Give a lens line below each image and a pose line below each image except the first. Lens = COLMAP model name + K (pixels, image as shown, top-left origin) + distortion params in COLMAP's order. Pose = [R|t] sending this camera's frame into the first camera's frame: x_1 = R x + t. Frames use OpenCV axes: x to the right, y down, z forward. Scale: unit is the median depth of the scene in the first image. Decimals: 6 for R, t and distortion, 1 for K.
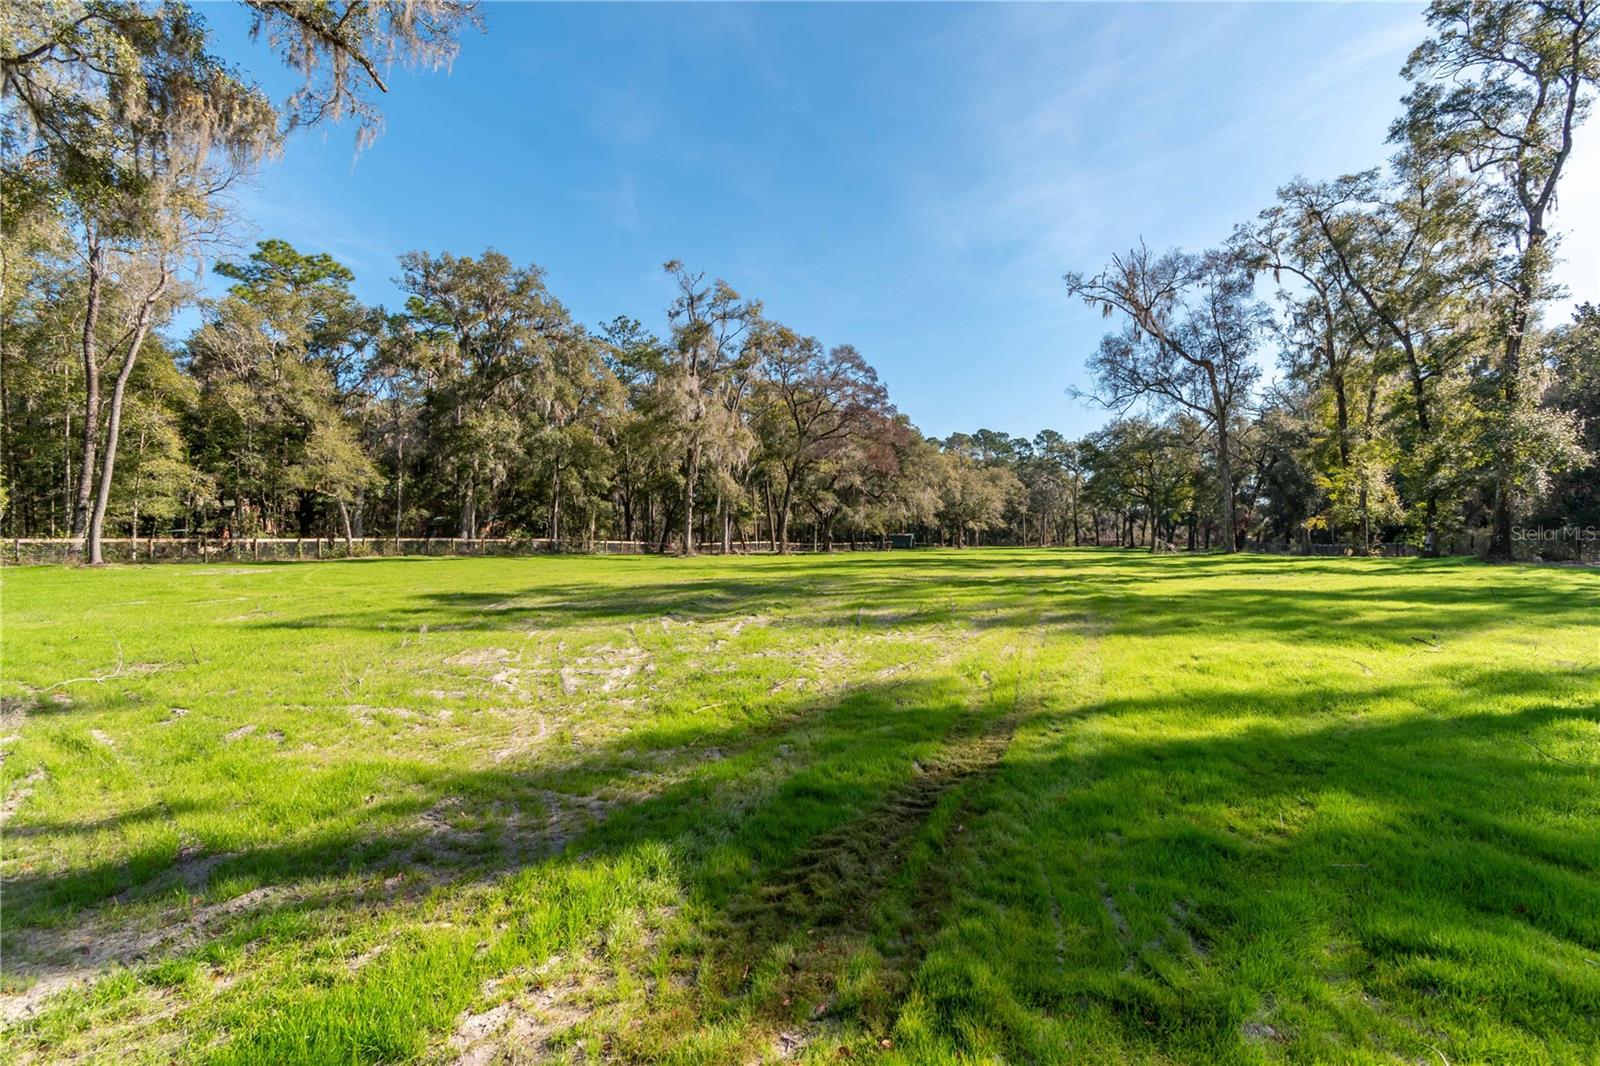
lens RADIAL K [[724.0, 0, 800.0], [0, 724.0, 533.0], [0, 0, 1]] dist [-0.000800, 0.000233]
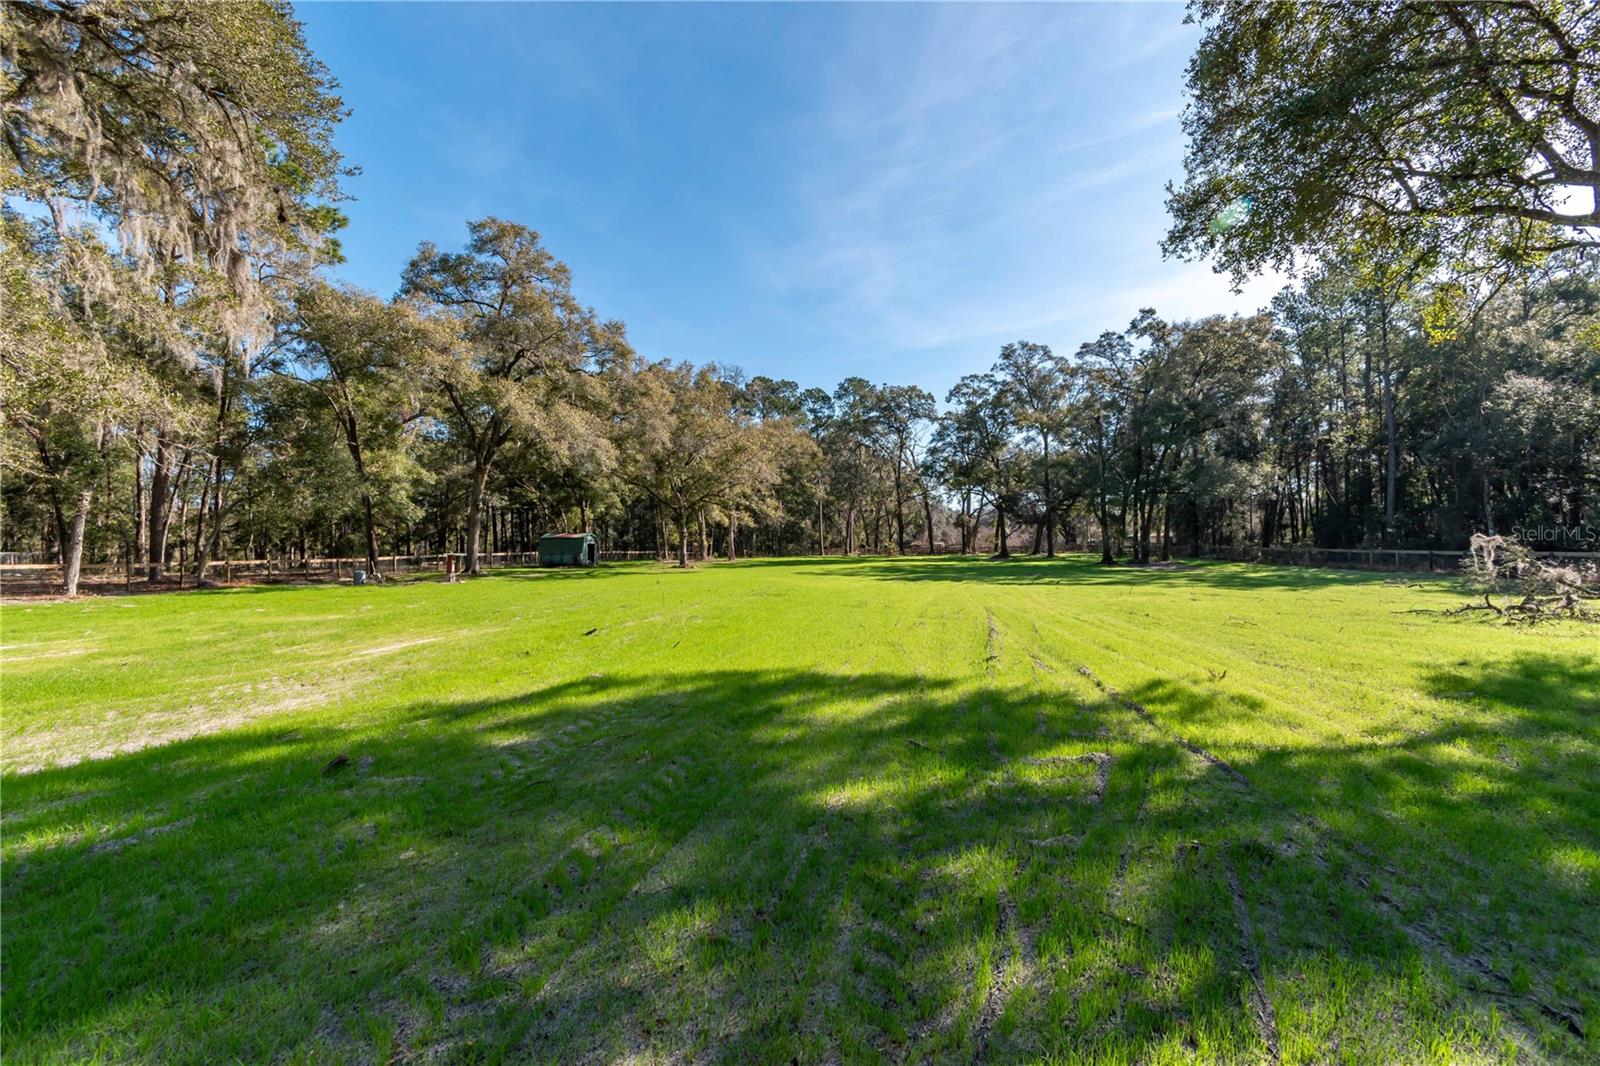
lens RADIAL K [[694.9, 0, 800.0], [0, 694.9, 533.0], [0, 0, 1]] dist [-0.000303, 0.000004]
pose [[0.964060, -0.004200, 0.265653, 0.397679], [0.006987, 0.999930, -0.009545, 0.013624], [-0.265594, 0.011058, 0.964021, 1.282879]]
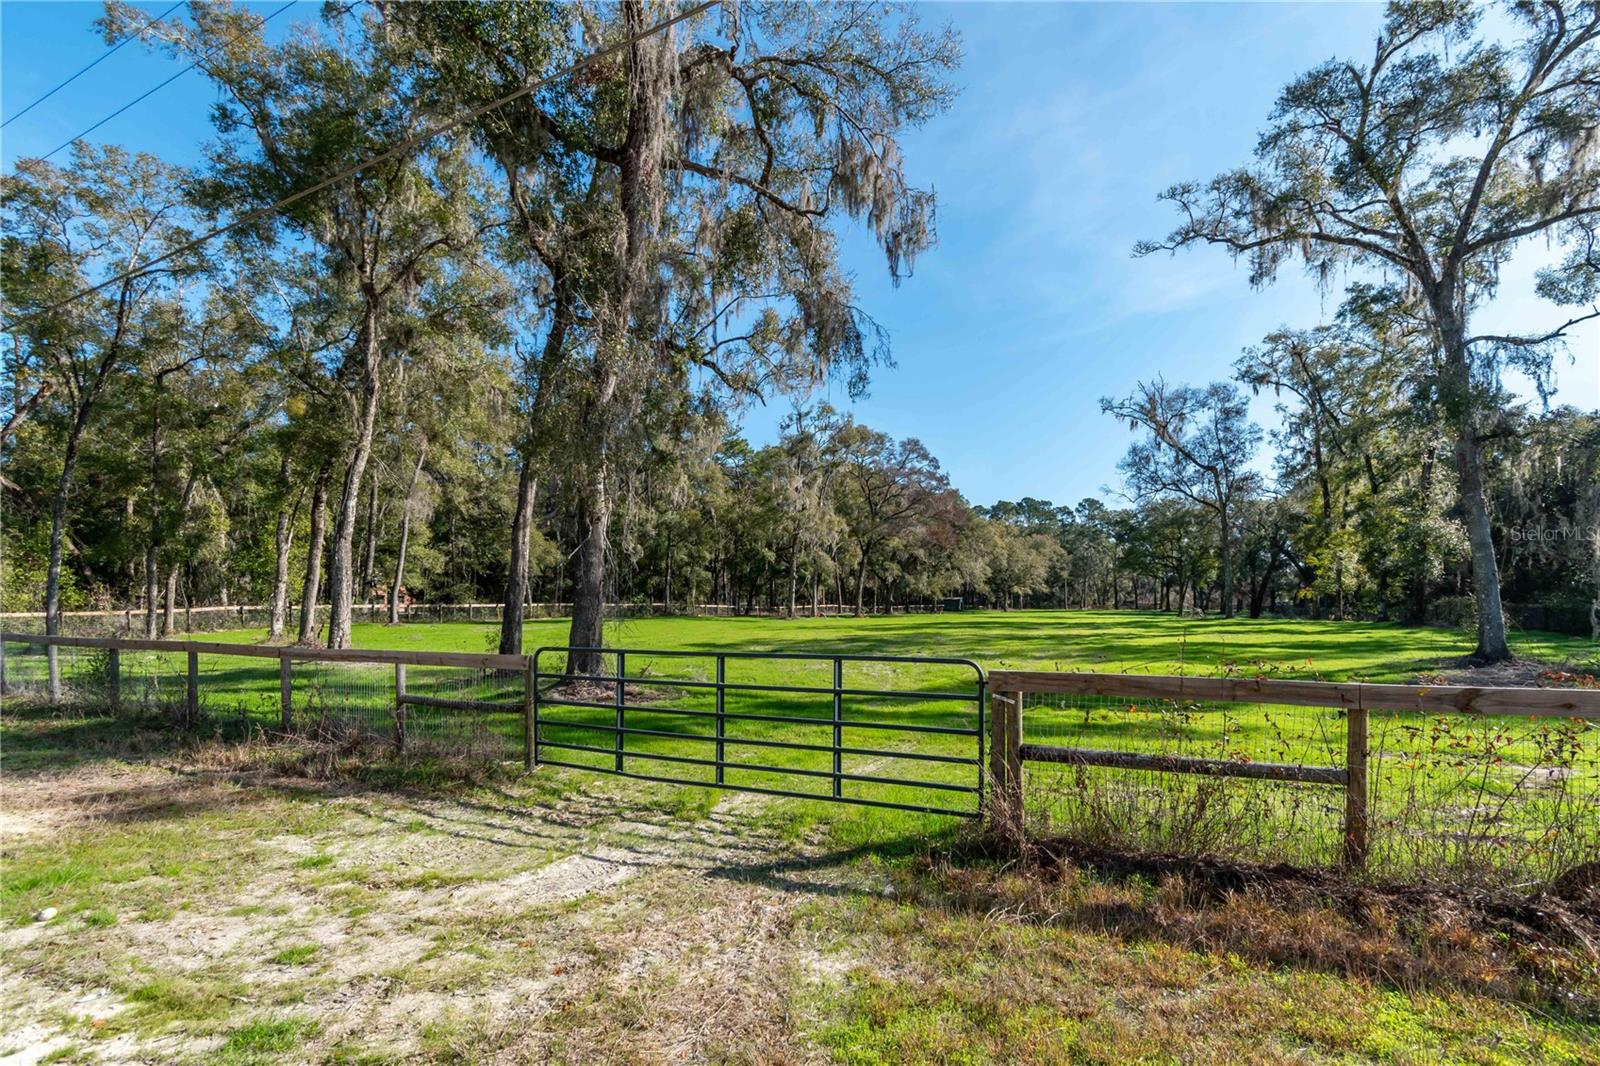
lens RADIAL K [[720.7, 0, 807.7], [0, 720.7, 606.3], [0, 0, 1]] dist [-0.001552, -0.000229]
pose [[0.999030, 0.002644, -0.043957, -0.064466], [-0.001895, 0.999853, 0.017064, -0.008893], [0.043995, -0.016964, 0.998888, -0.210563]]
